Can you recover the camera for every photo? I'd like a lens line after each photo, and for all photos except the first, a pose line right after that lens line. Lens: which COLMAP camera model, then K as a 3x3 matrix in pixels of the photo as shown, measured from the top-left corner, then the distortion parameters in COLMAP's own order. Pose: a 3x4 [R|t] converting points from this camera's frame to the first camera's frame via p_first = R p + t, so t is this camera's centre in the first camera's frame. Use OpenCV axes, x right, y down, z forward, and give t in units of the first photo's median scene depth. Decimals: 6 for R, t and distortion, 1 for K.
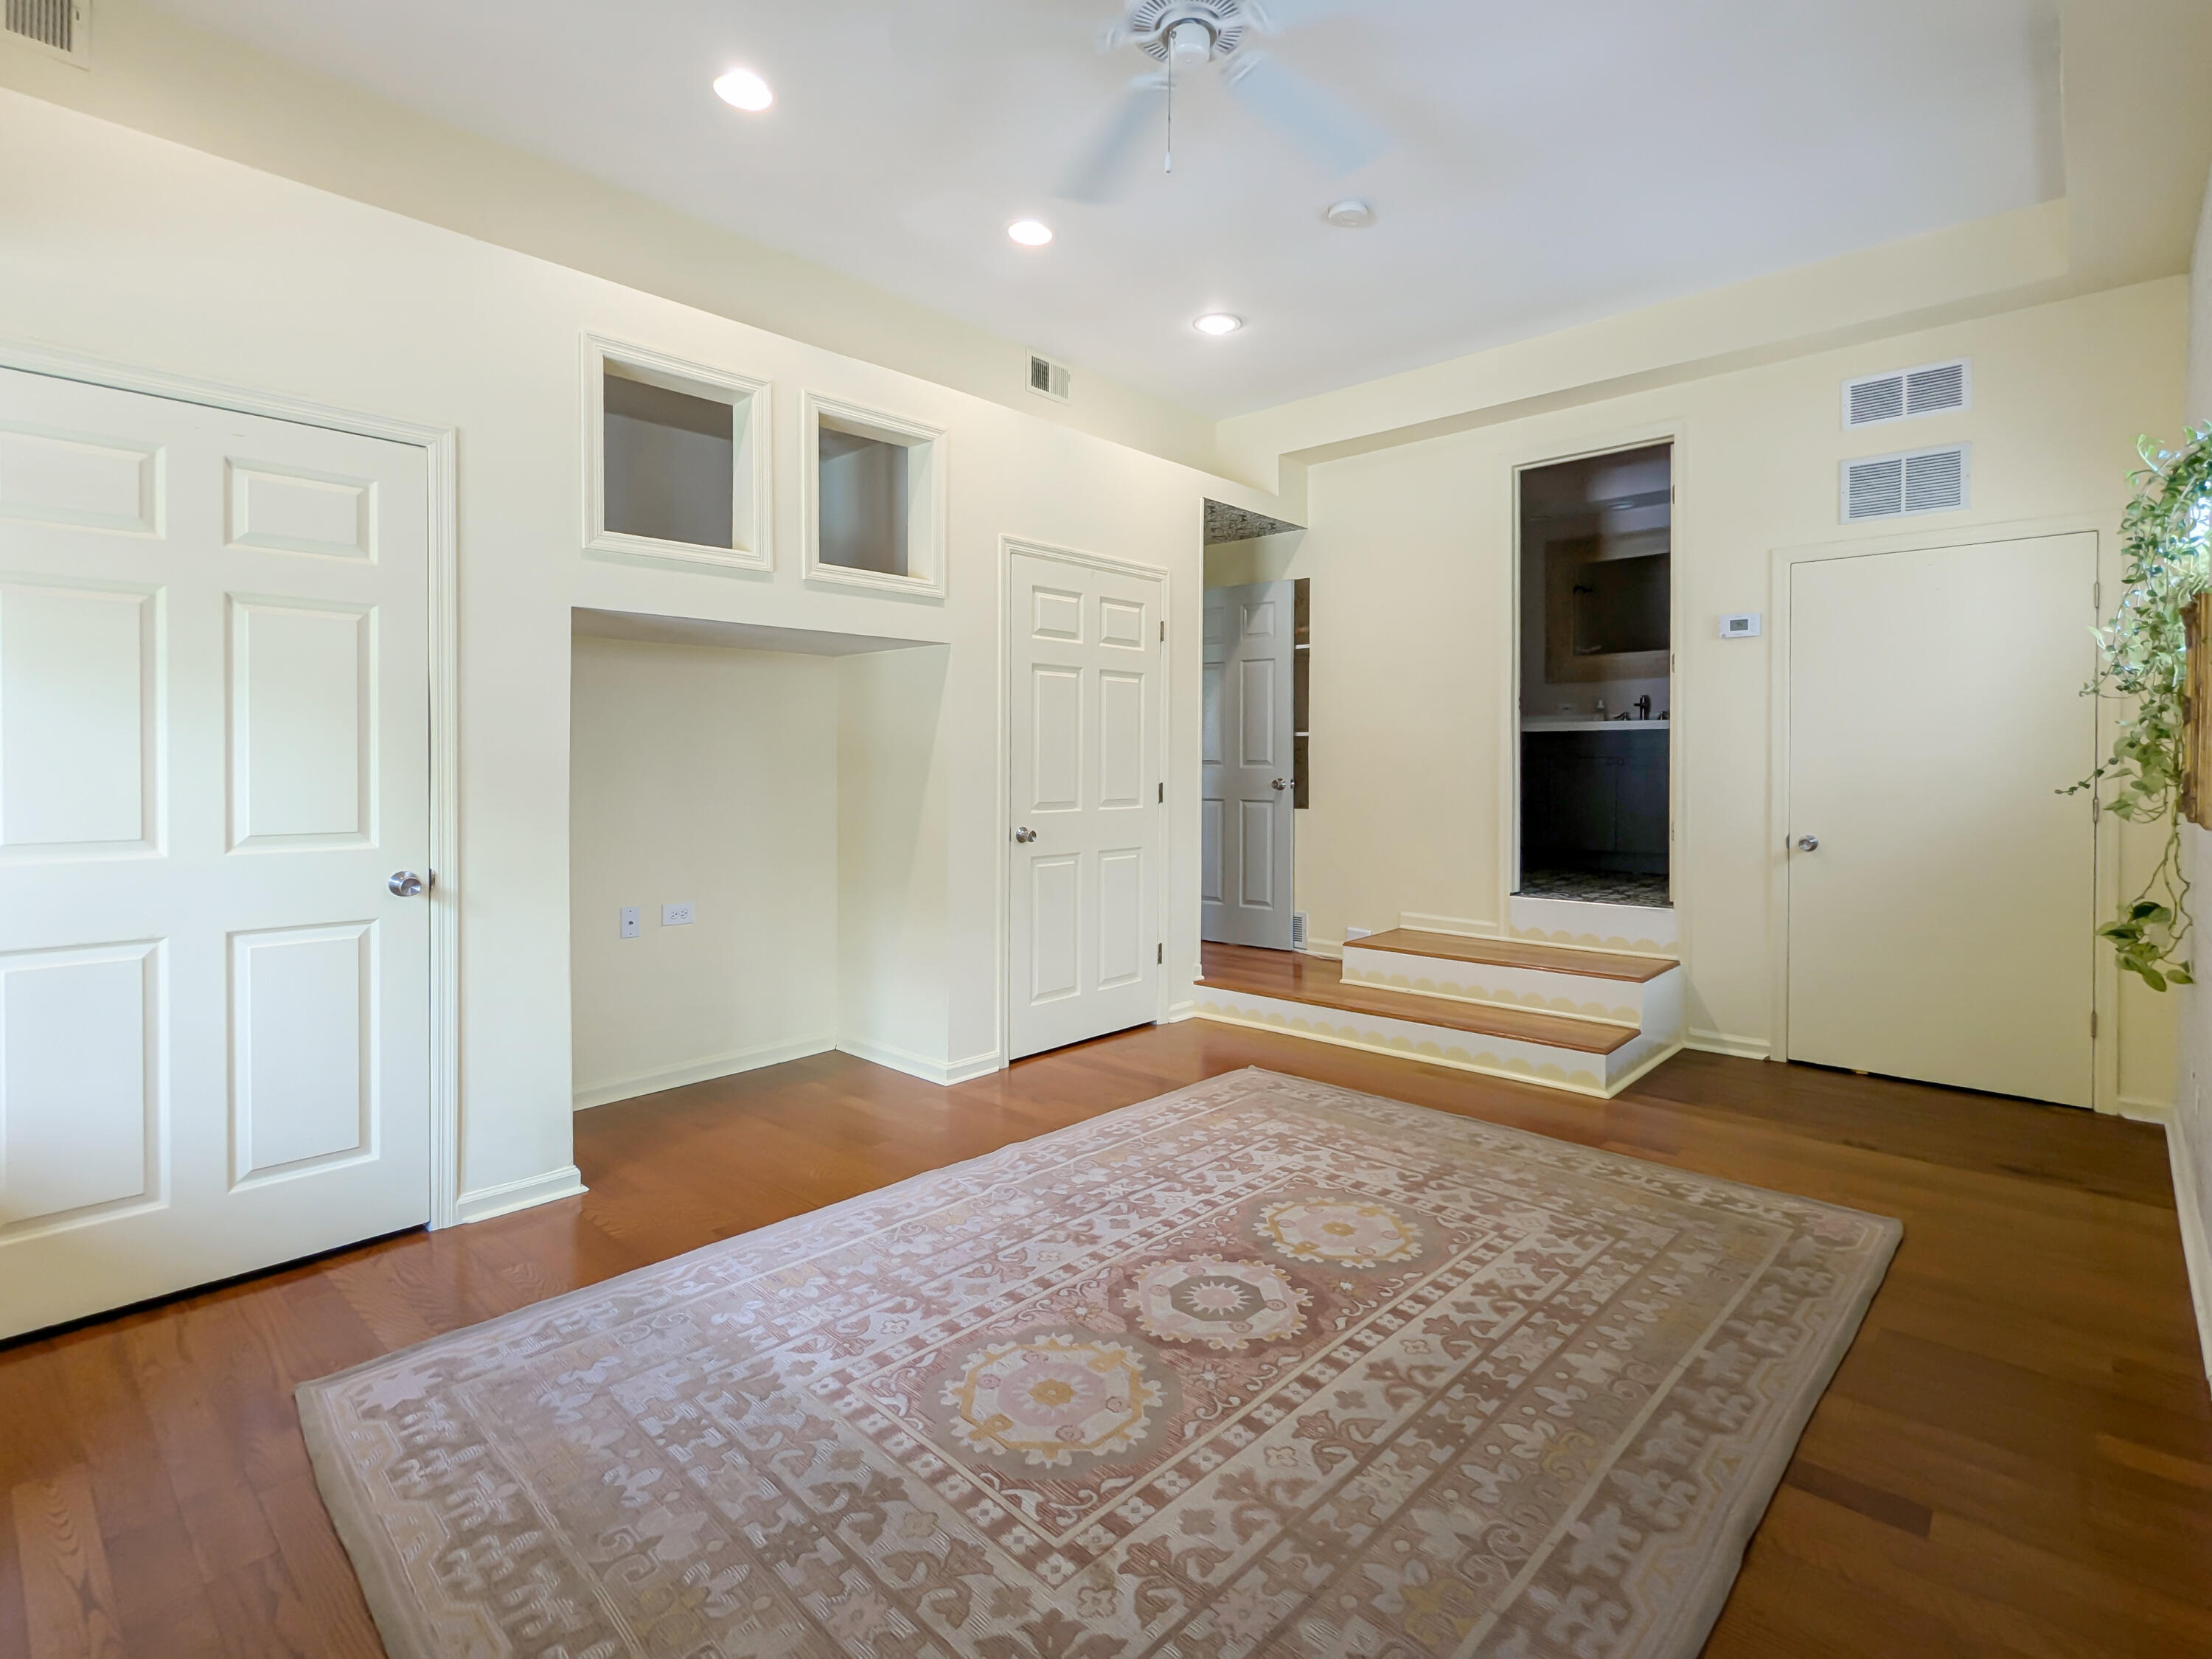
lens RADIAL K [[1078.5, 0, 1106.0], [0, 1078.5, 829.5], [0, 0, 1]] dist [-0.020408, 0.000029]
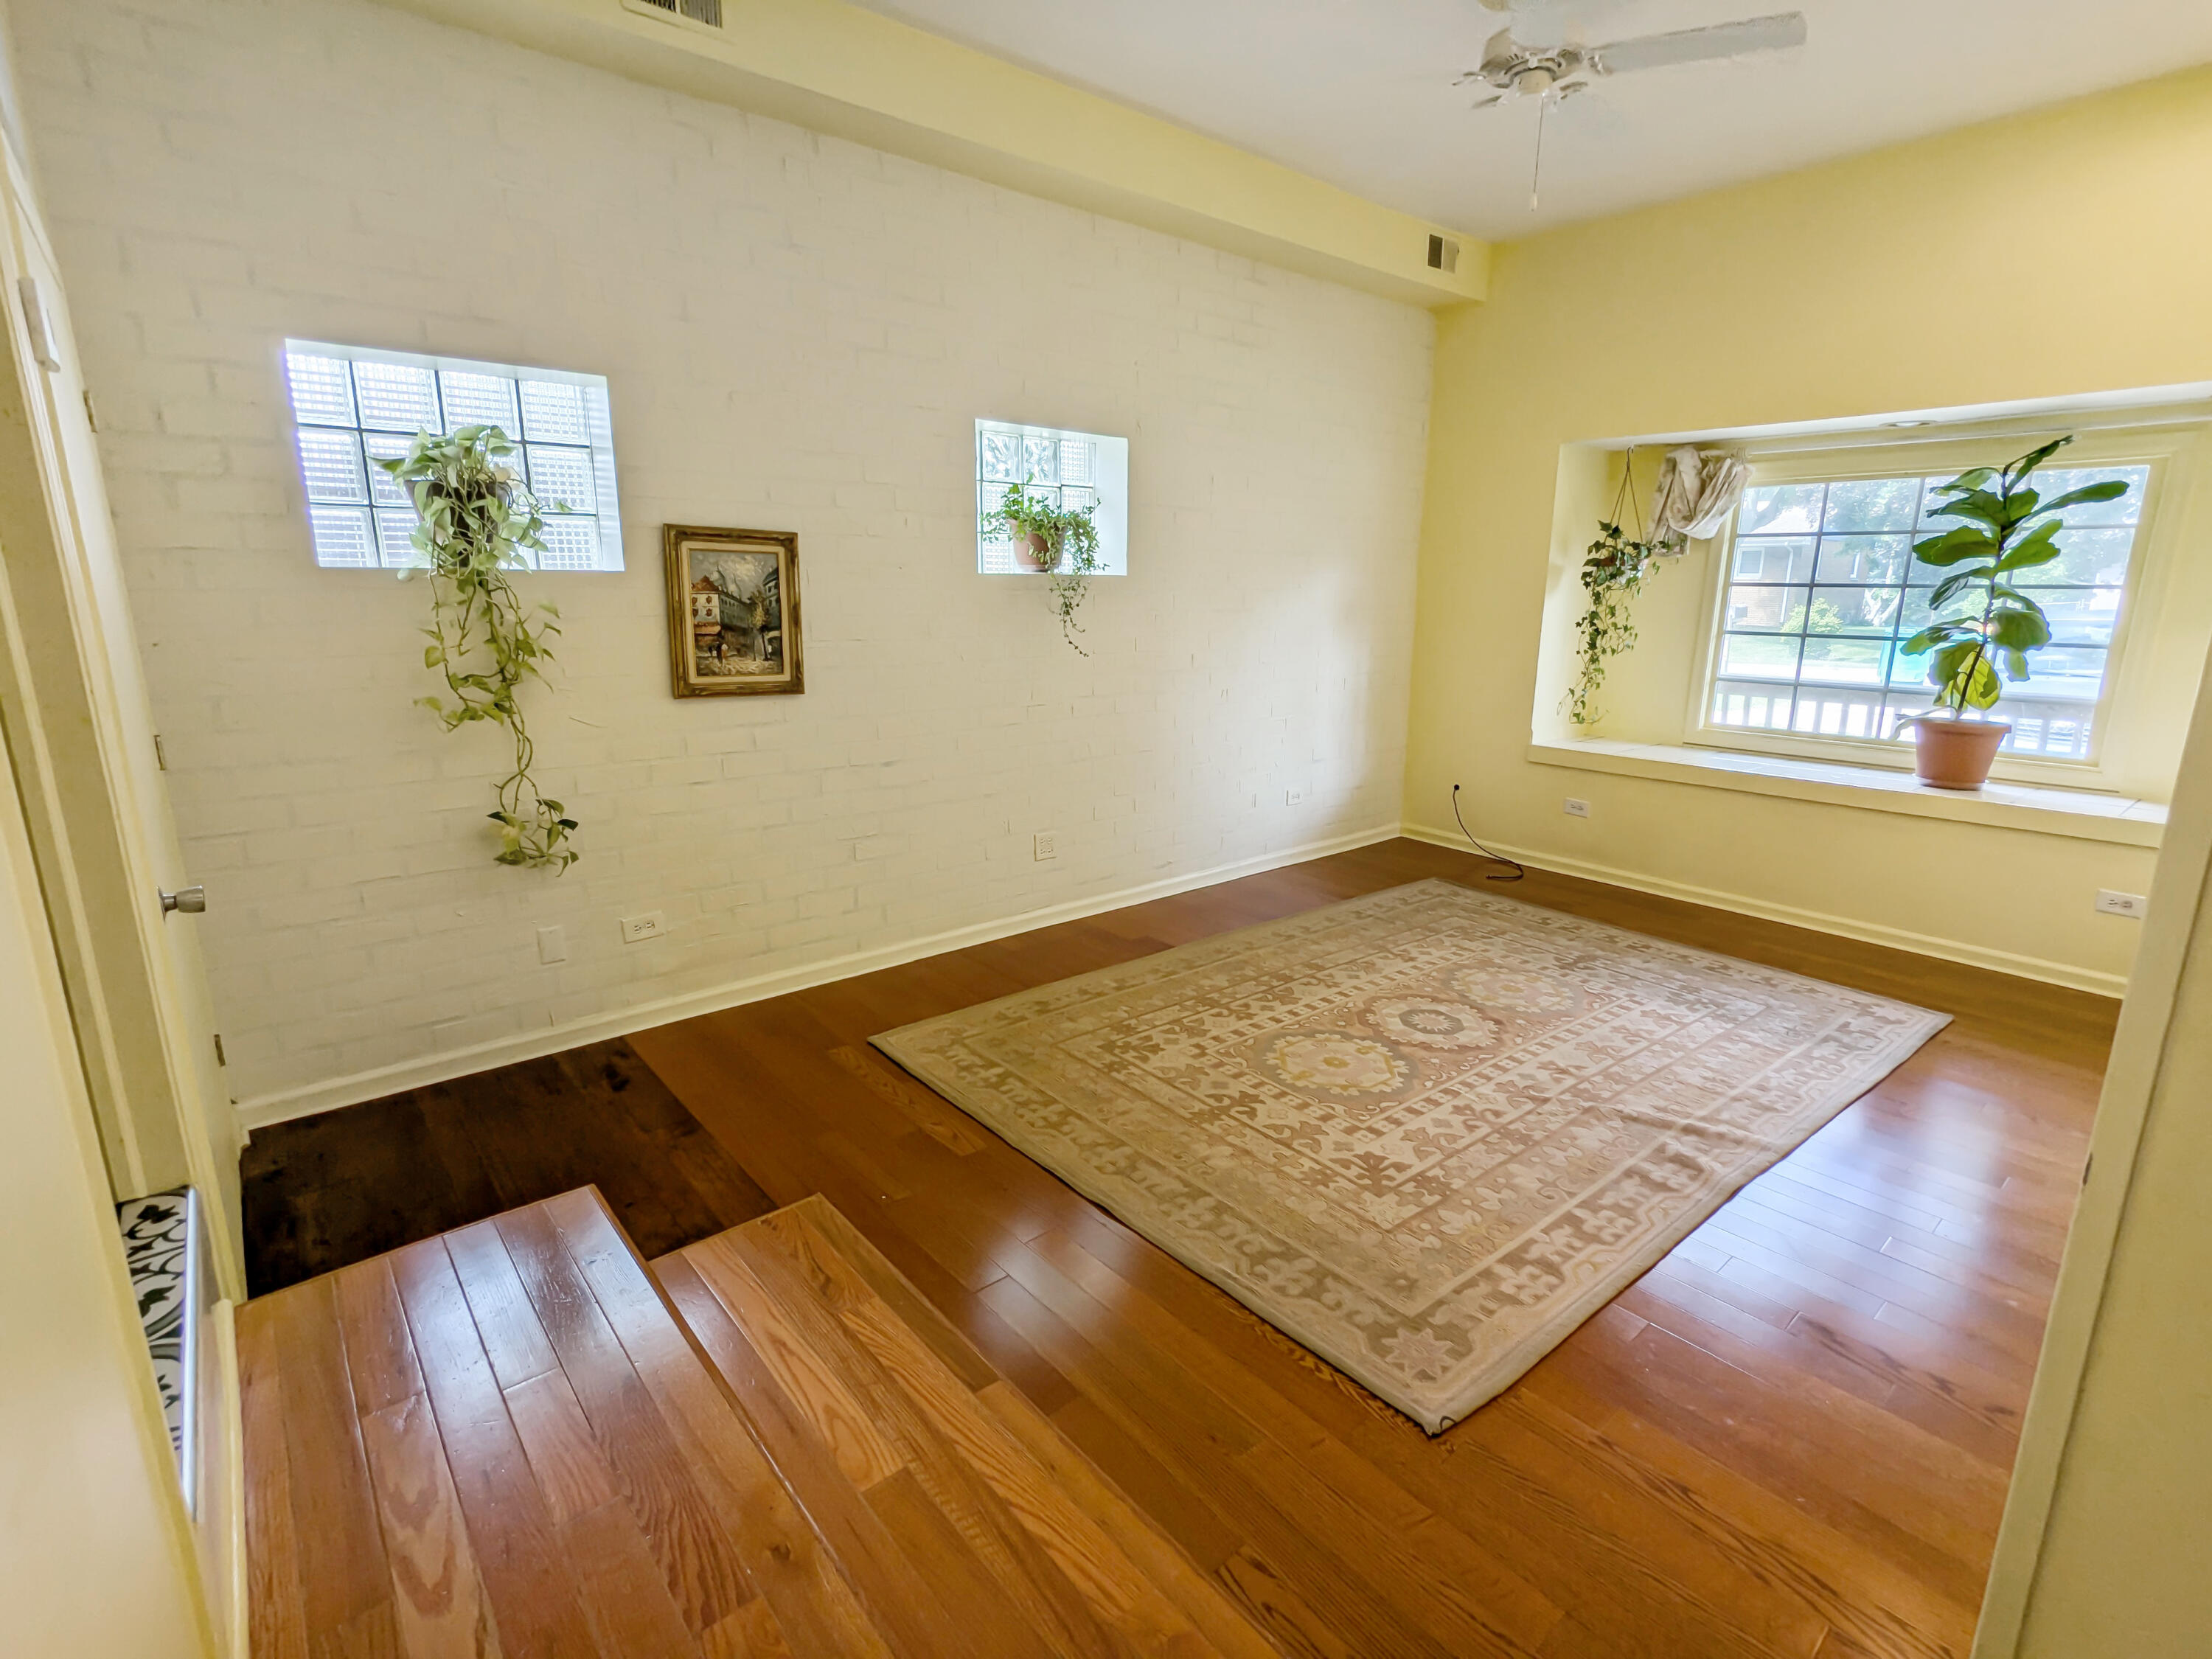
lens RADIAL K [[1078.5, 0, 1106.0], [0, 1078.5, 829.5], [0, 0, 1]] dist [-0.020408, 0.000029]
pose [[-0.994086, -0.025551, 0.105546, 0.363248], [0.005473, 0.958900, 0.283690, -0.222781], [-0.108456, 0.282590, -0.953090, 2.170267]]
